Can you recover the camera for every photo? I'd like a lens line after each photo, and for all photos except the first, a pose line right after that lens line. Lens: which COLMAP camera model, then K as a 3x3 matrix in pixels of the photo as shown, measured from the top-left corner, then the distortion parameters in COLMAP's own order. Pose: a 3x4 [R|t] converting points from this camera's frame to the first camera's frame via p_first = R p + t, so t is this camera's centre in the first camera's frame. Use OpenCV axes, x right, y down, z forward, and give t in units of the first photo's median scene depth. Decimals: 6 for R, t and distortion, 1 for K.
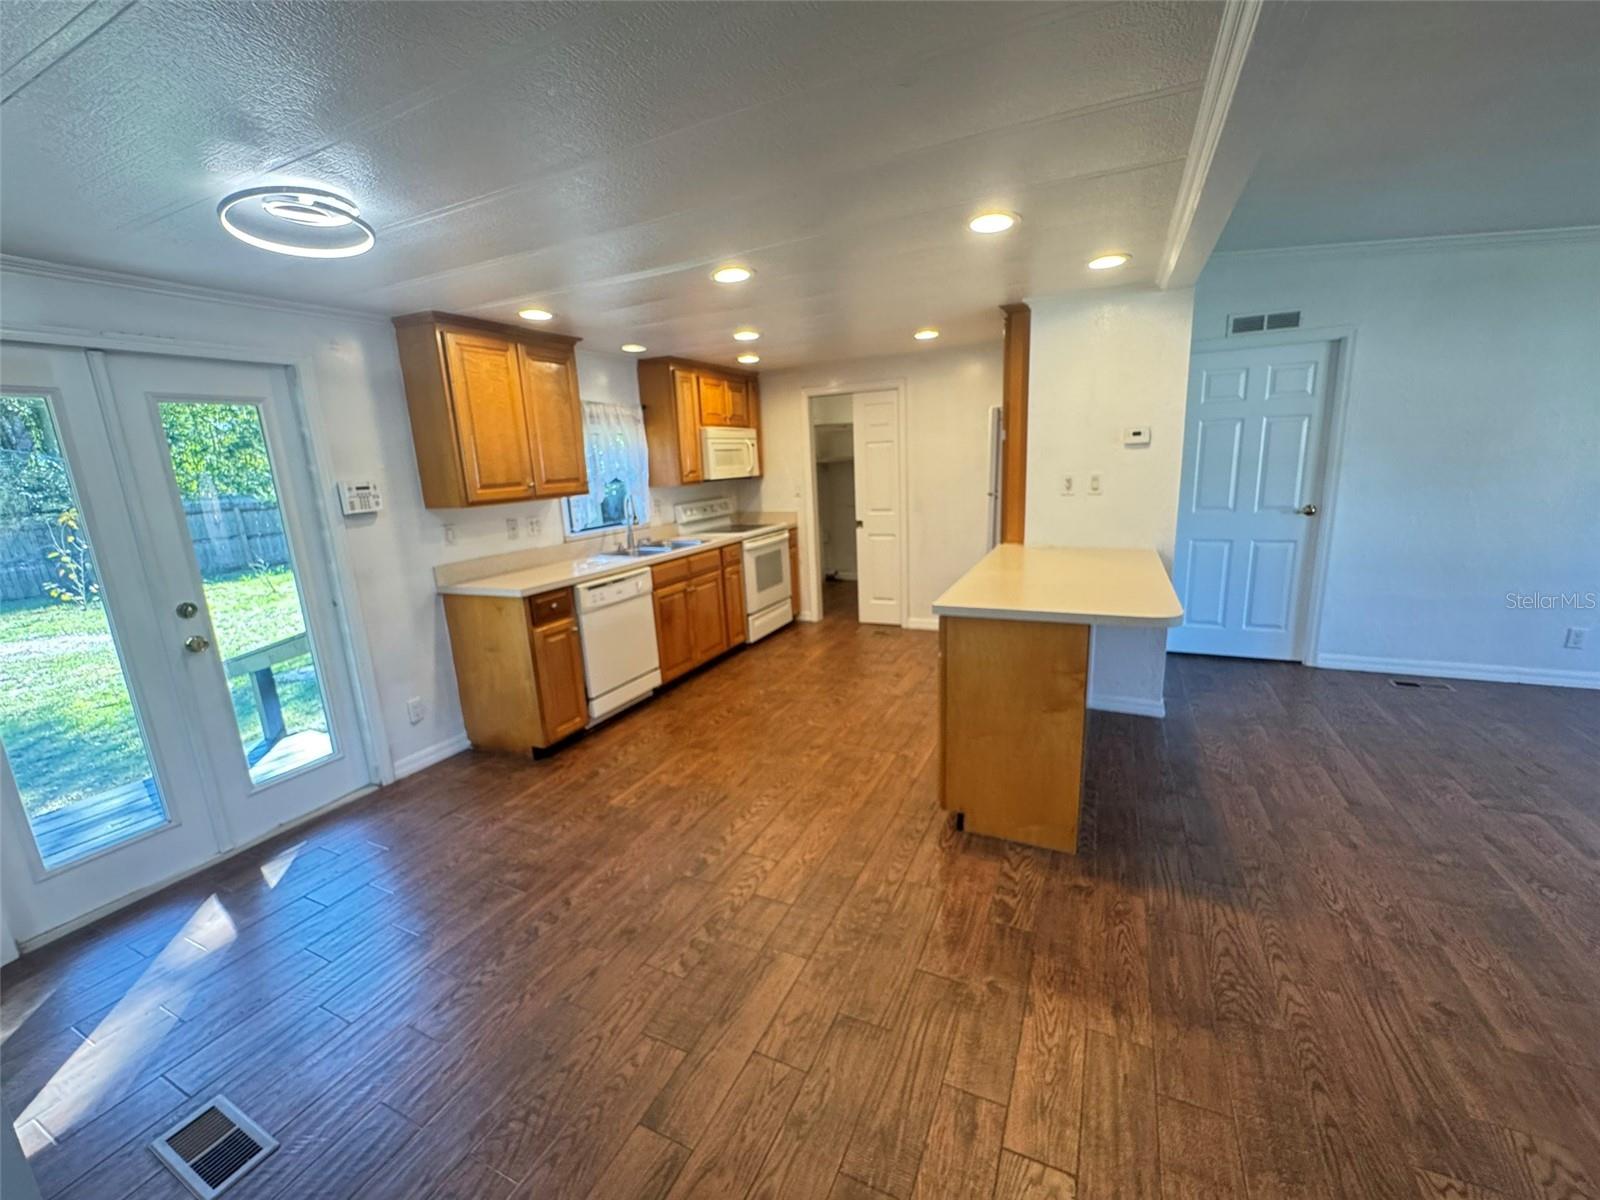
lens RADIAL K [[639.5, 0, 796.9], [0, 639.5, 596.3], [0, 0, 1]] dist [-0.000755, -0.000126]
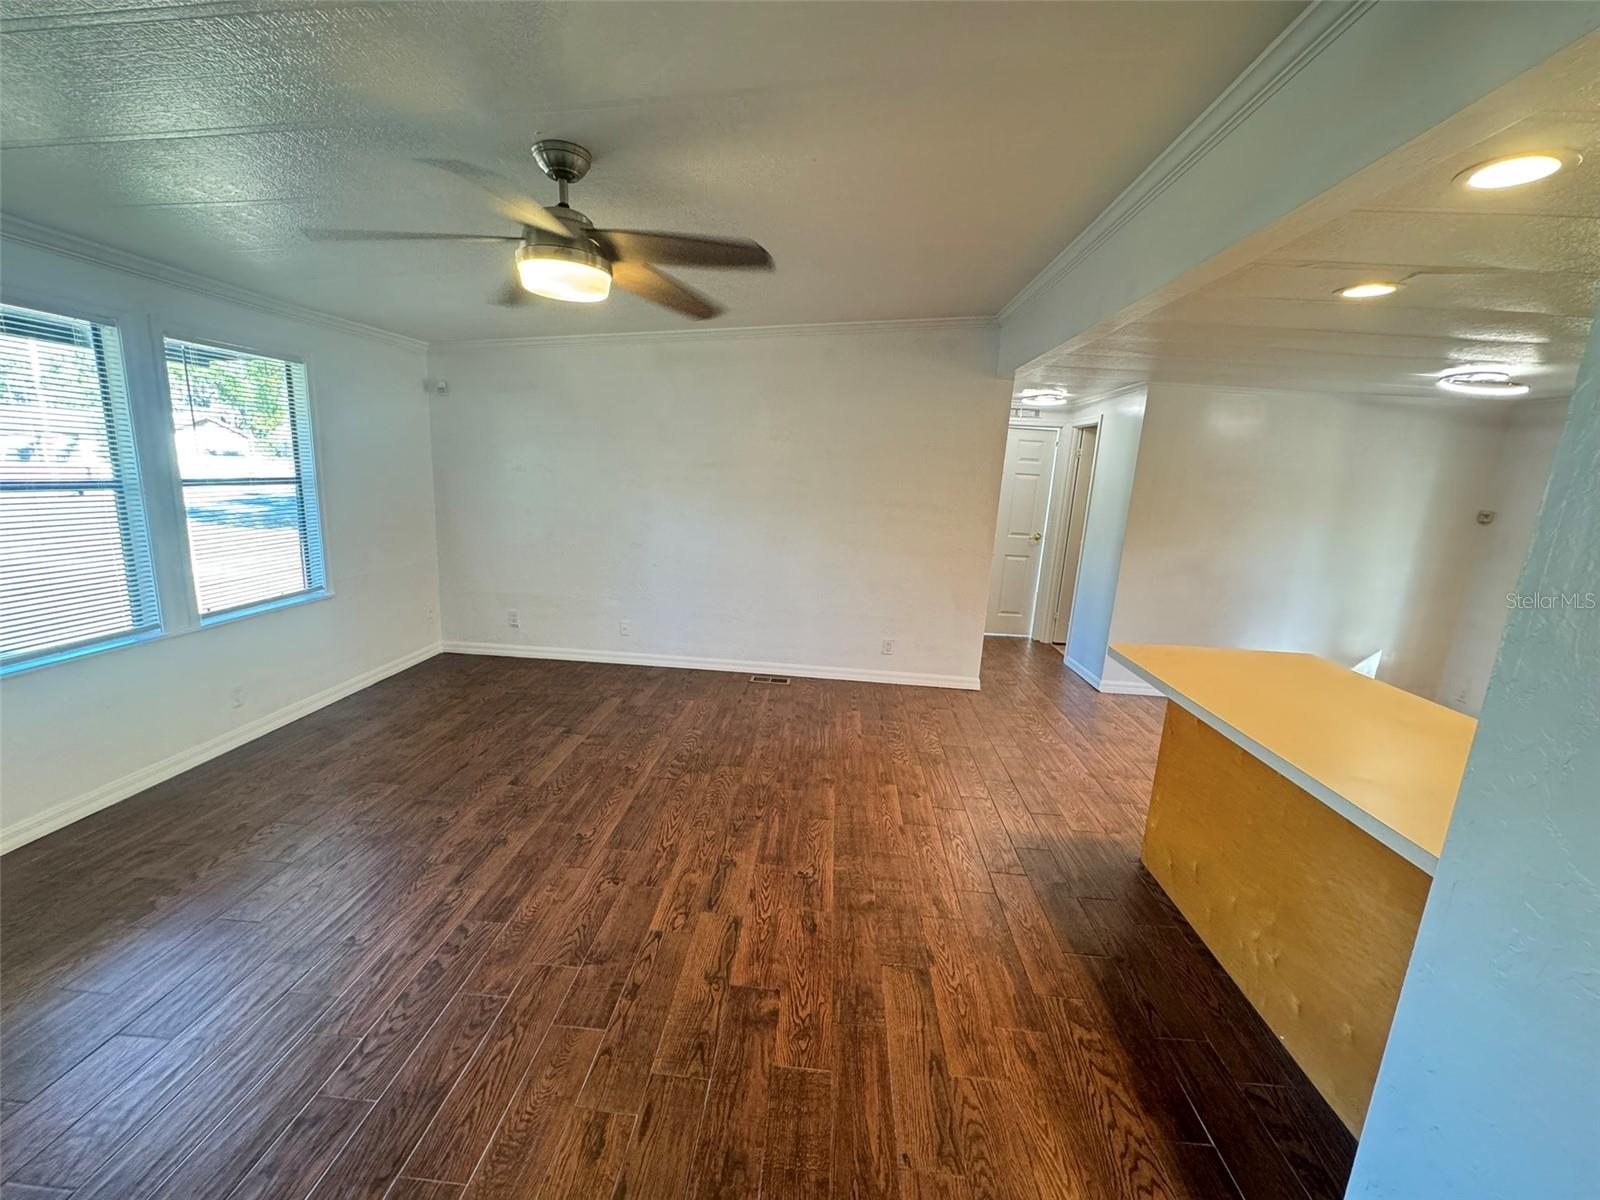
lens RADIAL K [[639.5, 0, 797.0], [0, 639.5, 598.9], [0, 0, 1]] dist [-0.000755, -0.000126]
pose [[-0.926998, 0.068236, -0.368808, 1.154561], [-0.094119, 0.909528, 0.404847, -0.346274], [0.363066, 0.410004, -0.836708, 1.281660]]
